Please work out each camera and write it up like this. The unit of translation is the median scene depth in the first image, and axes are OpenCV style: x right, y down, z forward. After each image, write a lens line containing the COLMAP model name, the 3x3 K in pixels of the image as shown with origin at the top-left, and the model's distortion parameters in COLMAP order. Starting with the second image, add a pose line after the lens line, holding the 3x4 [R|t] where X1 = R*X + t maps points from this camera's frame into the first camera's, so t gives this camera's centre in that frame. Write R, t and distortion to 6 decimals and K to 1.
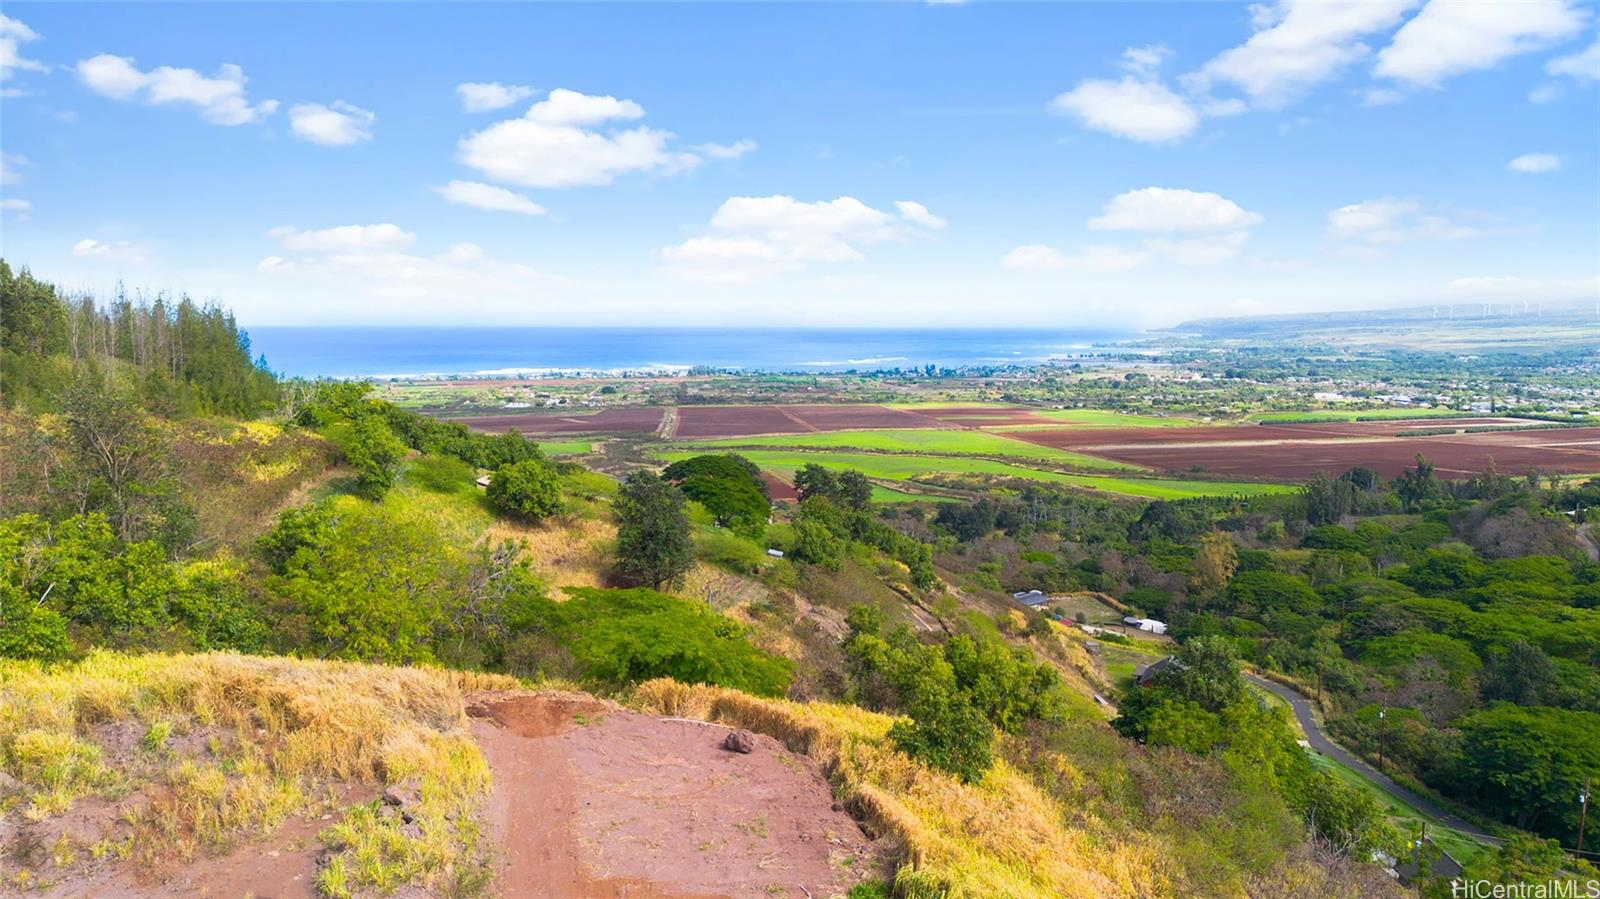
lens RADIAL K [[1125.1, 0, 804.5], [0, 1125.1, 447.0], [0, 0, 1]] dist [0.088320, -0.103460]
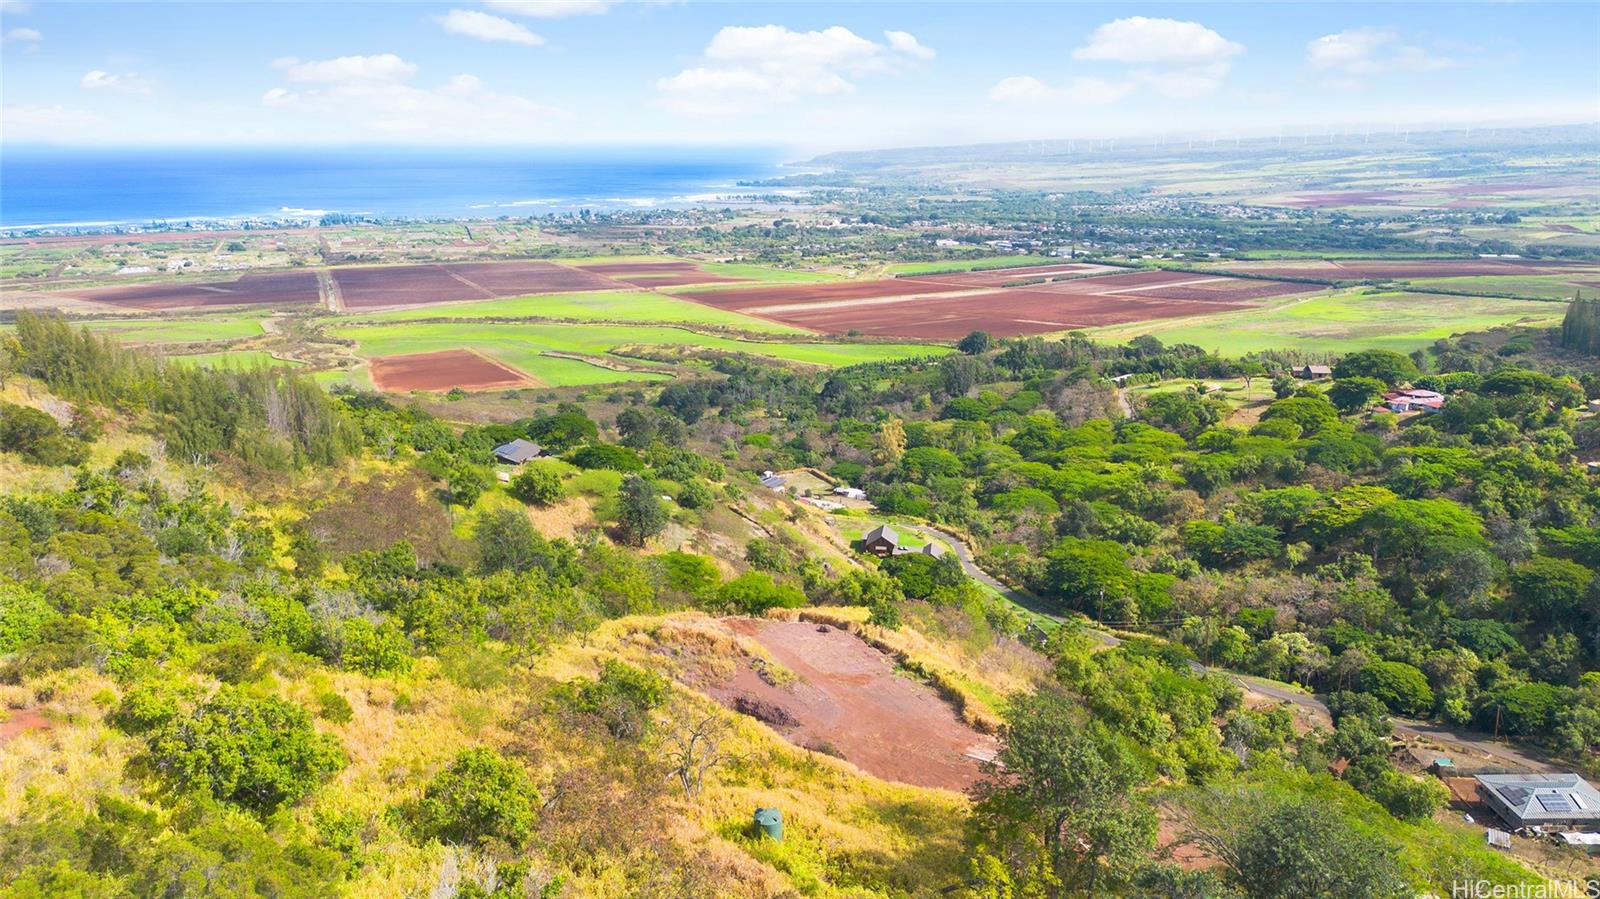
lens RADIAL K [[1125.1, 0, 804.5], [0, 1125.1, 447.0], [0, 0, 1]] dist [0.088320, -0.103460]
pose [[0.952048, -0.075691, 0.296439, -0.109470], [0.031767, 0.988133, 0.150281, -0.074858], [-0.304296, -0.133658, 0.943154, -0.193973]]
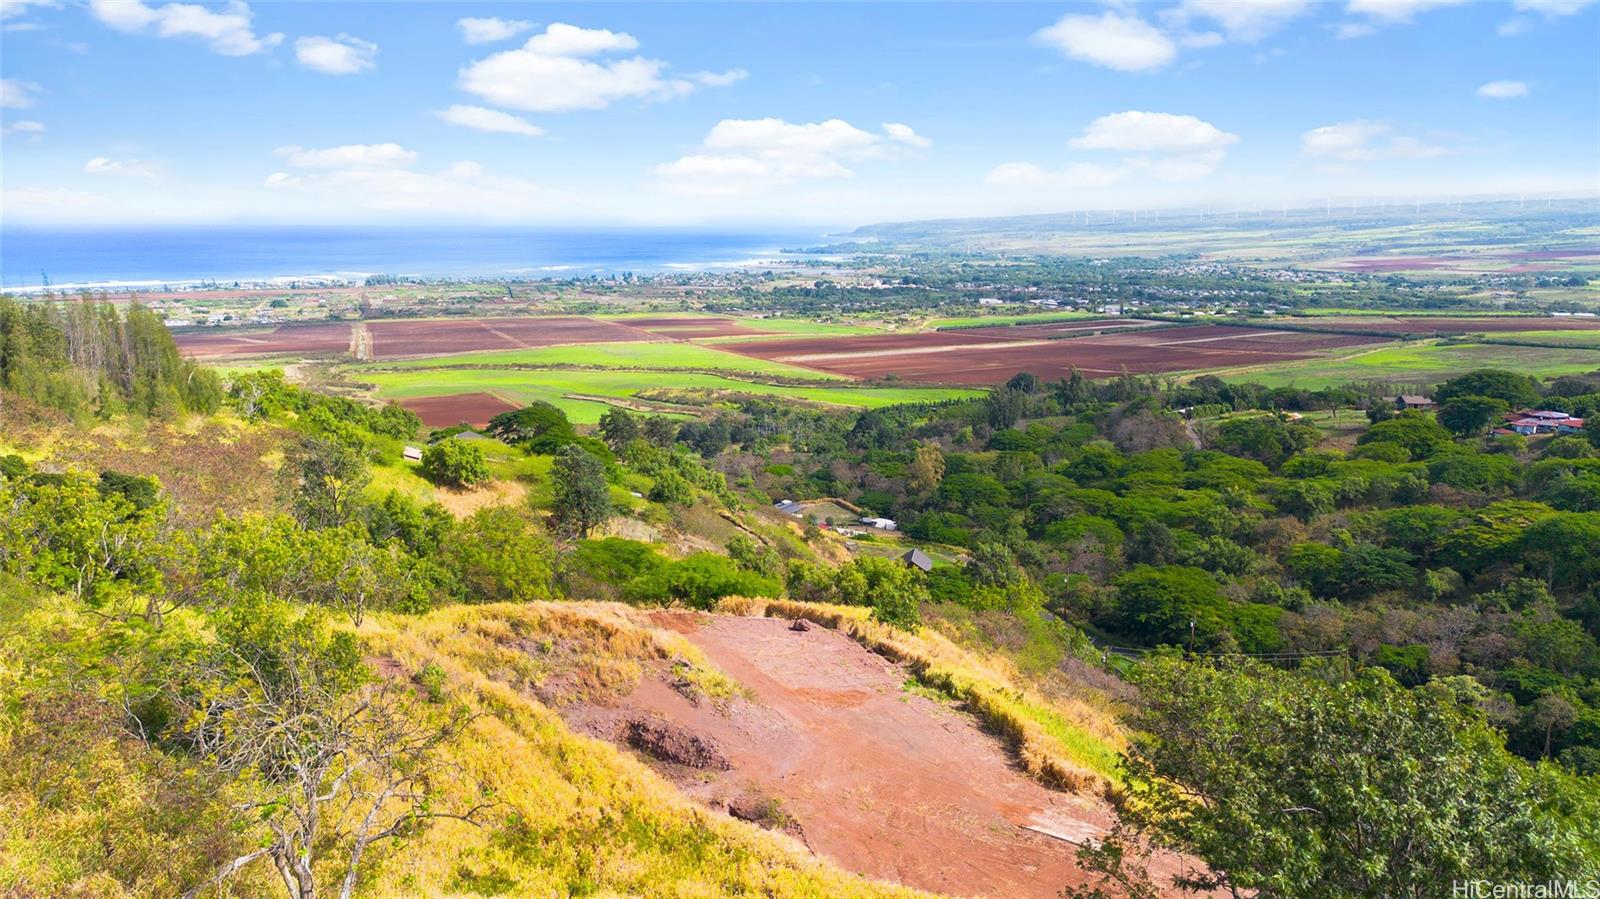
lens RADIAL K [[1125.1, 0, 804.5], [0, 1125.1, 447.0], [0, 0, 1]] dist [0.088320, -0.103460]
pose [[0.963162, -0.049757, 0.264279, -0.062296], [0.027188, 0.995716, 0.088379, -0.023048], [-0.267544, -0.077938, 0.960388, -0.089603]]
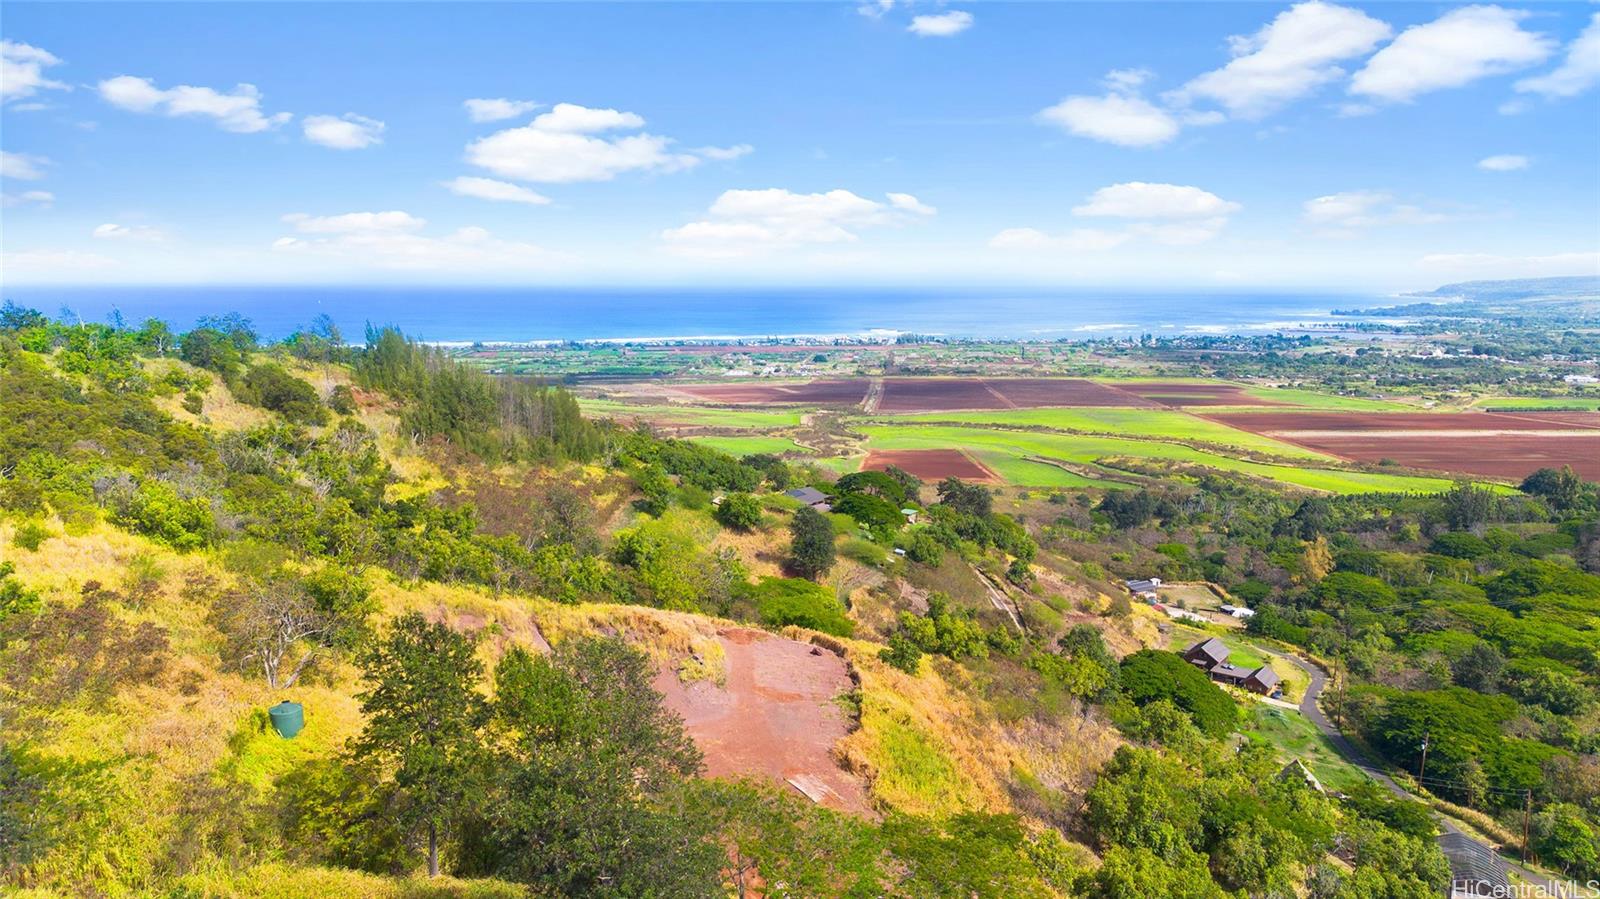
lens RADIAL K [[1125.1, 0, 804.5], [0, 1125.1, 447.0], [0, 0, 1]] dist [0.088320, -0.103460]
pose [[0.982184, 0.031658, -0.185237, 0.044486], [-0.025102, 0.998976, 0.037633, -0.035734], [0.186239, -0.032312, 0.981973, -0.180217]]
